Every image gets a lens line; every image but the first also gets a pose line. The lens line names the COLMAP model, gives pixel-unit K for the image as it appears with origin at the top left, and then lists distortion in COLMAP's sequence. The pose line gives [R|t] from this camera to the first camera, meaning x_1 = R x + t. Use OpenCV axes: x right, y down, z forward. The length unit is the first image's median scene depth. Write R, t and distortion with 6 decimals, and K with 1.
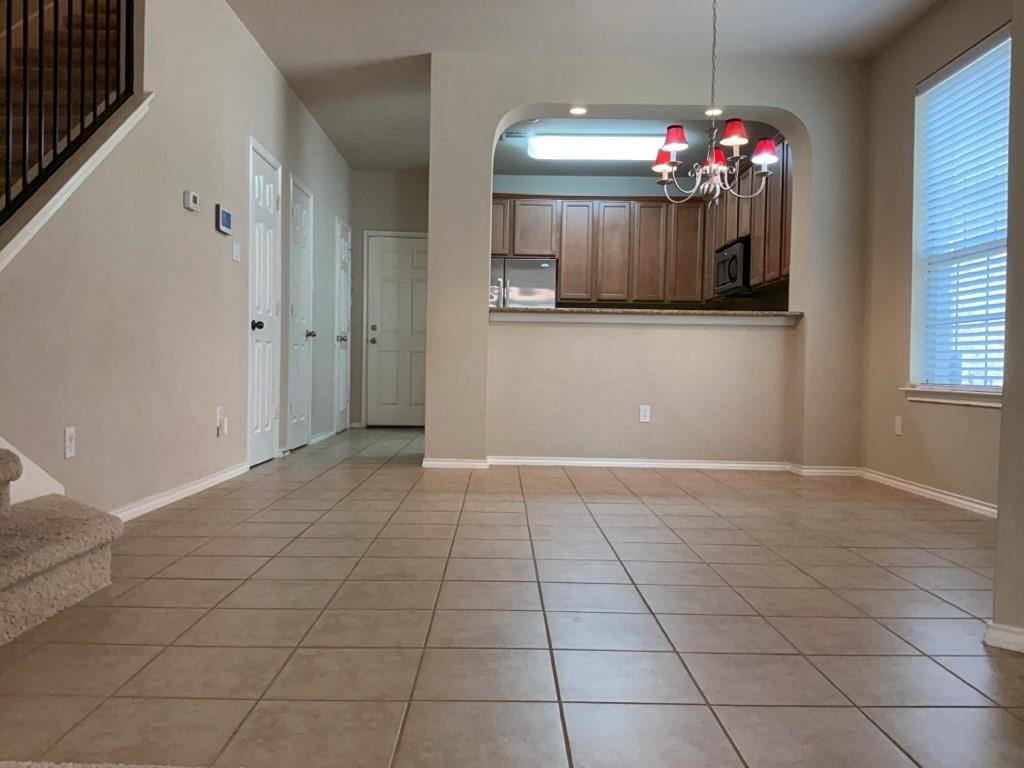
lens RADIAL K [[811.6, 0, 504.4], [0, 811.6, 385.2], [0, 0, 1]] dist [0.085373, -0.179489]
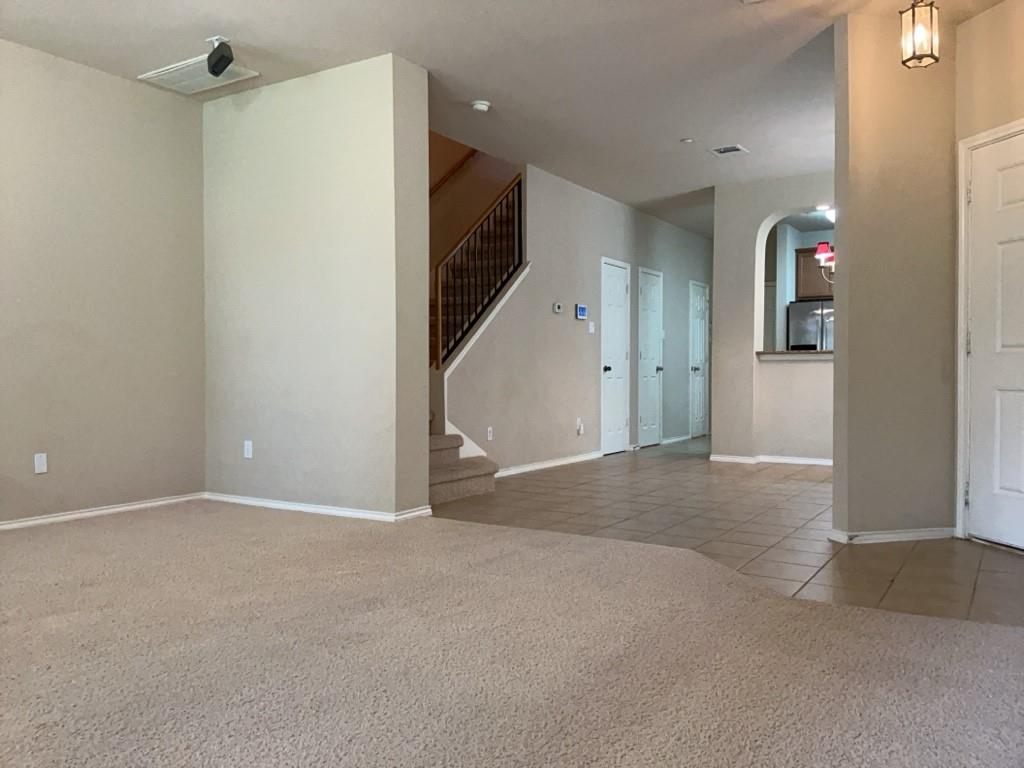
lens RADIAL K [[811.6, 0, 509.3], [0, 811.6, 376.9], [0, 0, 1]] dist [0.085373, -0.179489]
pose [[0.842372, -0.011944, -0.538764, 0.382831], [0.000695, 0.999778, -0.021079, -0.020547], [0.538896, 0.017382, 0.842193, -0.451451]]
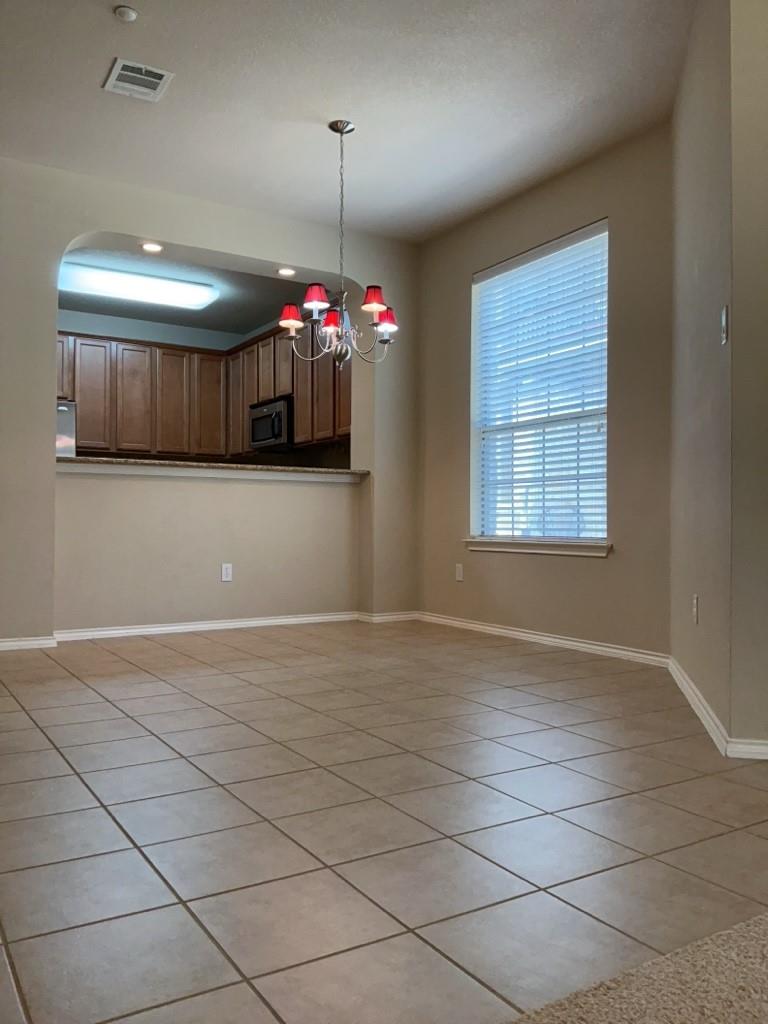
lens RADIAL K [[811.6, 0, 389.5], [0, 811.6, 513.6], [0, 0, 1]] dist [0.085373, -0.179489]
pose [[0.846844, -0.007924, 0.531782, -0.177363], [0.022121, 0.999548, -0.020334, -0.010253], [-0.531381, 0.028984, 0.846637, 0.084459]]
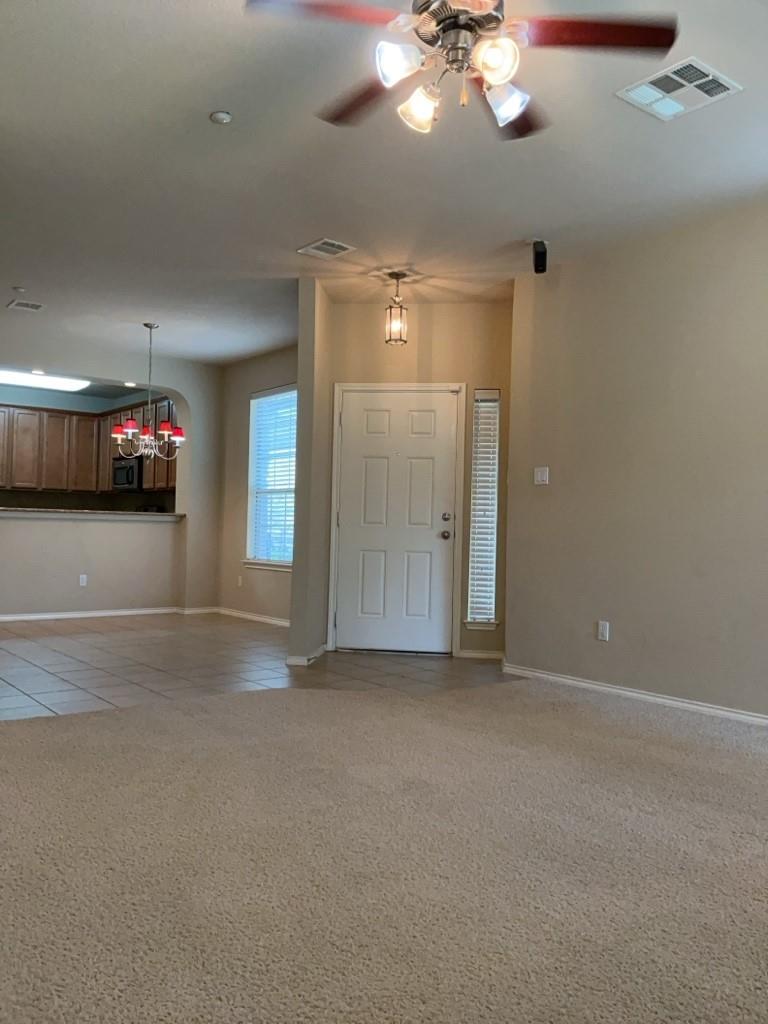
lens RADIAL K [[811.6, 0, 397.6], [0, 811.6, 508.3], [0, 0, 1]] dist [0.085373, -0.179489]
pose [[0.778762, 0.016681, 0.627098, -0.318782], [0.003777, 0.999504, -0.031277, -0.046958], [-0.627308, 0.026725, 0.778313, -0.518589]]
